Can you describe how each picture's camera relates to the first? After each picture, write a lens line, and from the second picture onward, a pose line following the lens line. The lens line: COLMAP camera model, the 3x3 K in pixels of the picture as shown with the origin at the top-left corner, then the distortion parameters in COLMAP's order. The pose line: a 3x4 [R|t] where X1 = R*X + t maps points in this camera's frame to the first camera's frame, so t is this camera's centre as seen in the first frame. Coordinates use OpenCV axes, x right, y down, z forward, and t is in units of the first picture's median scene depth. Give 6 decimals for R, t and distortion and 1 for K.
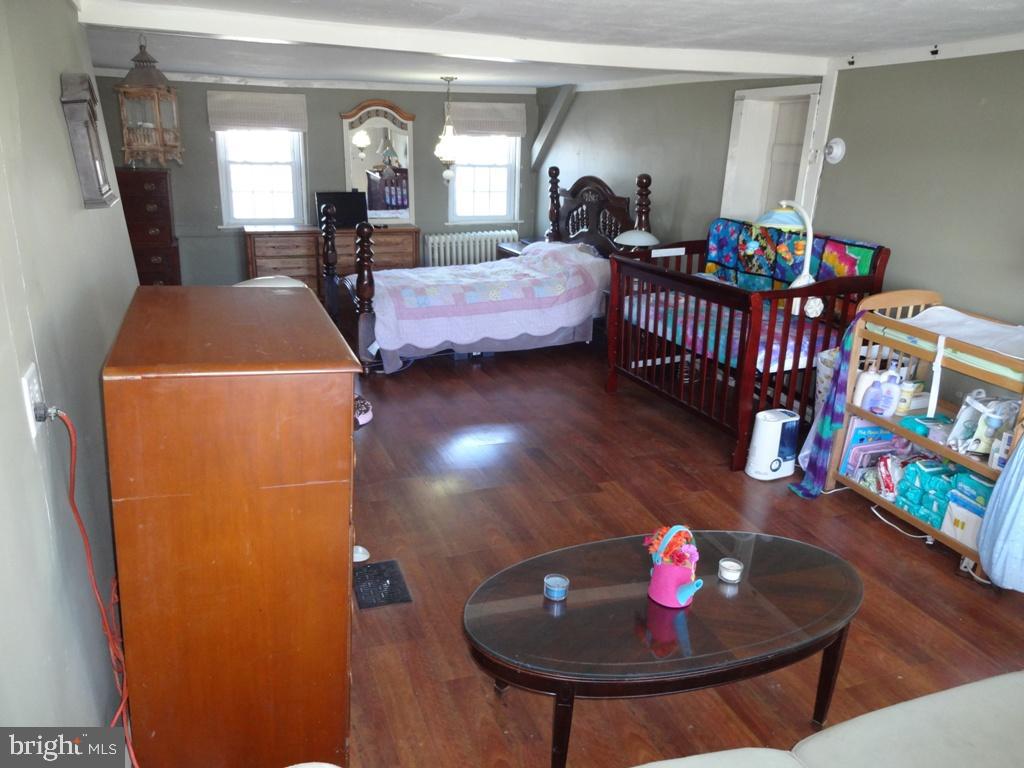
lens RADIAL K [[758.5, 0, 515.6], [0, 758.5, 382.5], [0, 0, 1]] dist [-0.003800, -0.001614]
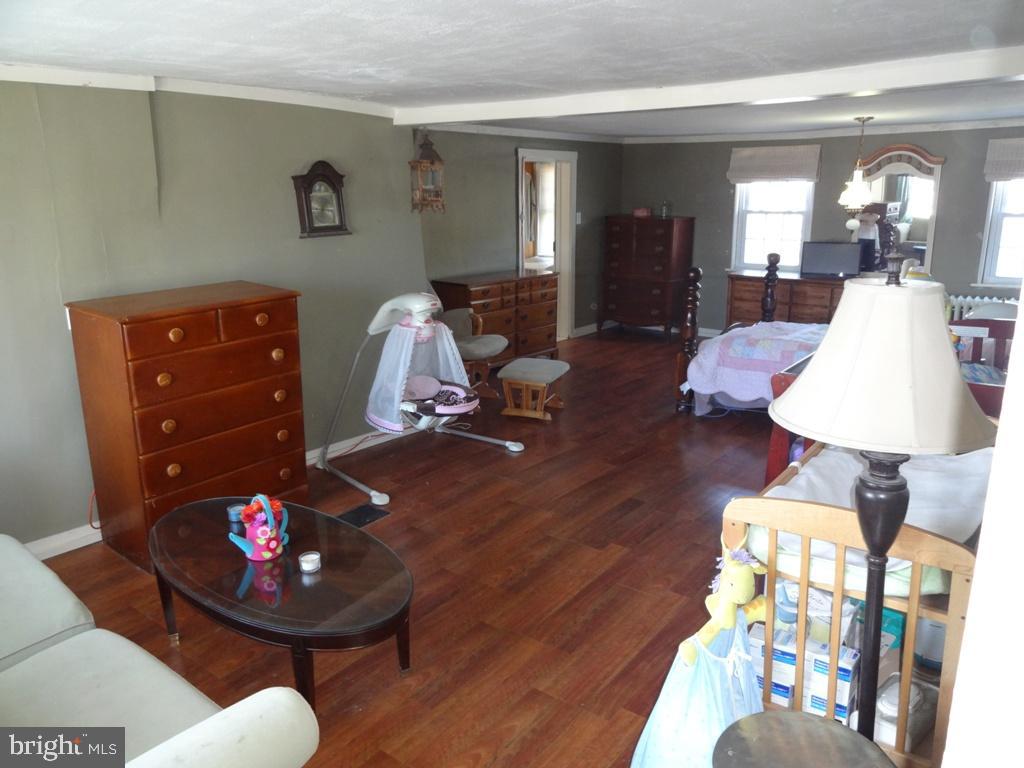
lens RADIAL K [[758.5, 0, 515.6], [0, 758.5, 382.5], [0, 0, 1]] dist [-0.003800, -0.001614]
pose [[0.527824, 0.185042, -0.828952, 0.426776], [-0.239329, 0.968835, 0.063878, -0.049403], [0.814938, 0.164676, 0.555660, 0.188452]]
